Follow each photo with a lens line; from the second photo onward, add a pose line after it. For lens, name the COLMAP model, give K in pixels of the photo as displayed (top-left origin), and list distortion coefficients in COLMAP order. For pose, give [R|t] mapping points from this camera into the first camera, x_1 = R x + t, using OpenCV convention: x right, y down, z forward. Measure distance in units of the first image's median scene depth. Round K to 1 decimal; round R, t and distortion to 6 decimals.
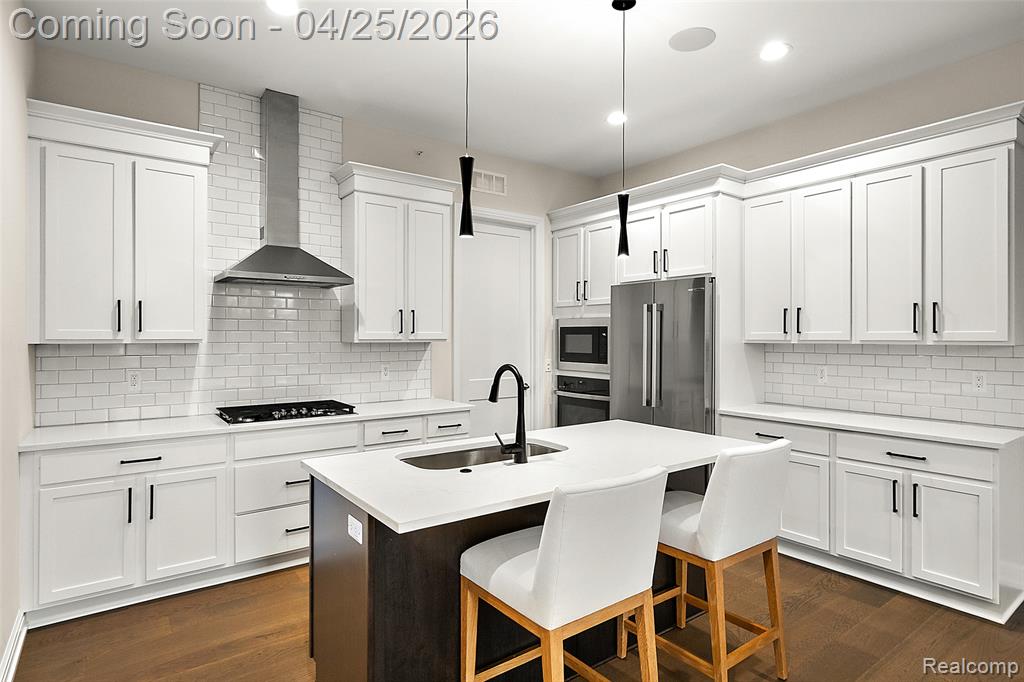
lens RADIAL K [[547.0, 0, 513.8], [0, 547.0, 340.2], [0, 0, 1]] dist [-0.002078, 0.001209]
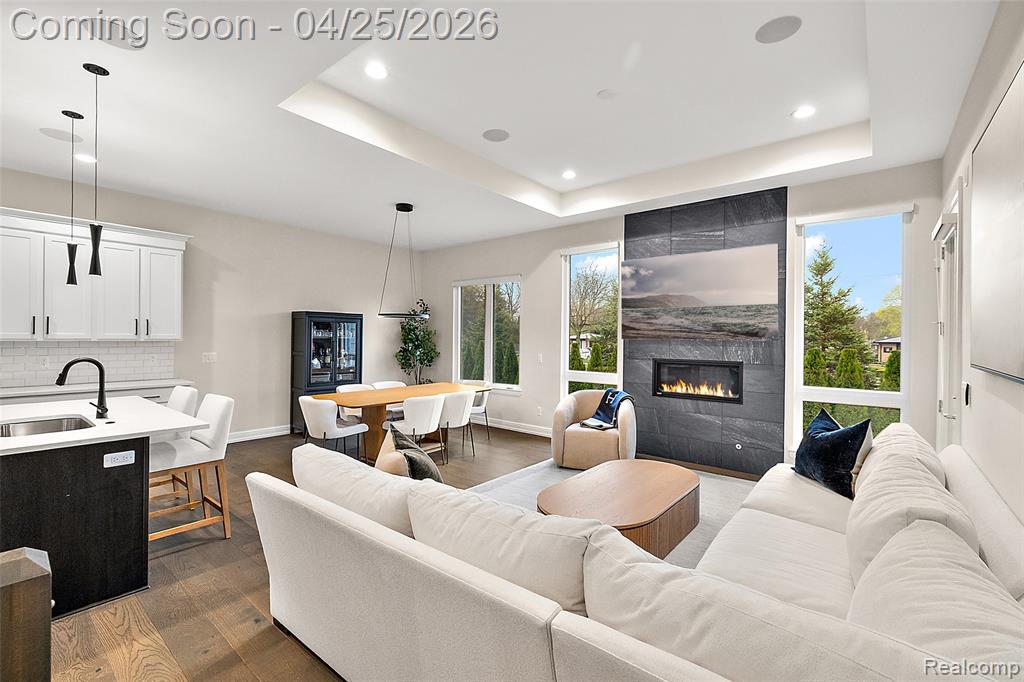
lens RADIAL K [[442.3, 0, 509.0], [0, 442.3, 333.5], [0, 0, 1]] dist [0.008226, 0.000207]
pose [[-0.225958, 0.002477, 0.974134, -0.864290], [-0.003377, 0.999989, -0.003326, -0.013594], [-0.974131, -0.004041, -0.225947, 0.072687]]
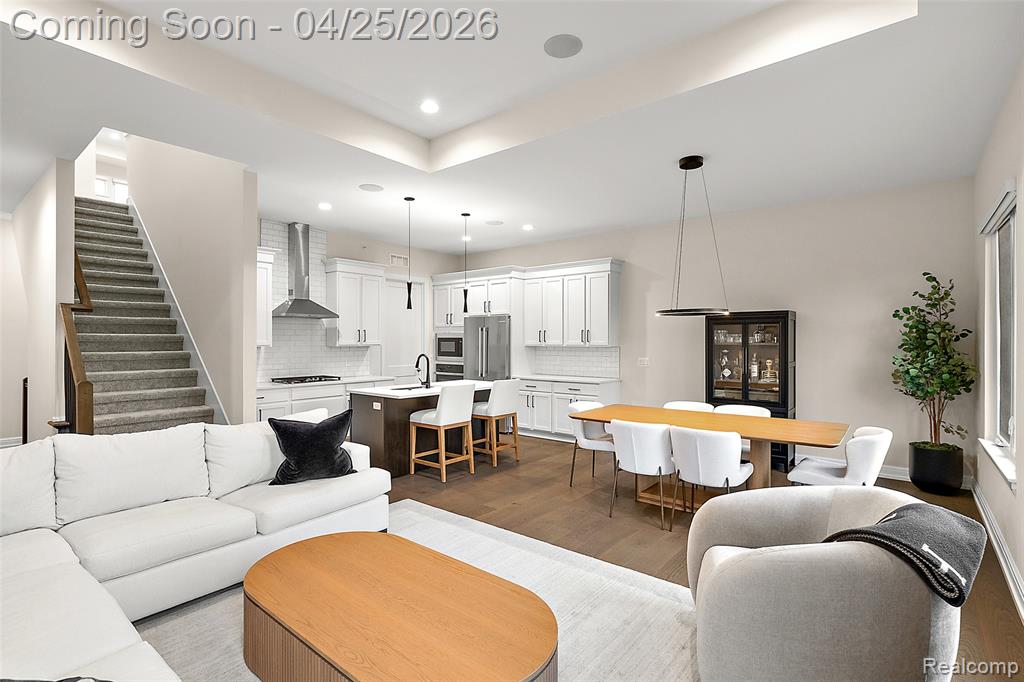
lens RADIAL K [[485.5, 0, 513.9], [0, 485.5, 341.5], [0, 0, 1]] dist [-0.001699, -0.000063]
pose [[0.967487, -0.000183, 0.252922, -0.109318], [0.001213, 0.999992, -0.003916, -0.005783], [-0.252919, 0.004096, 0.967479, -0.880465]]
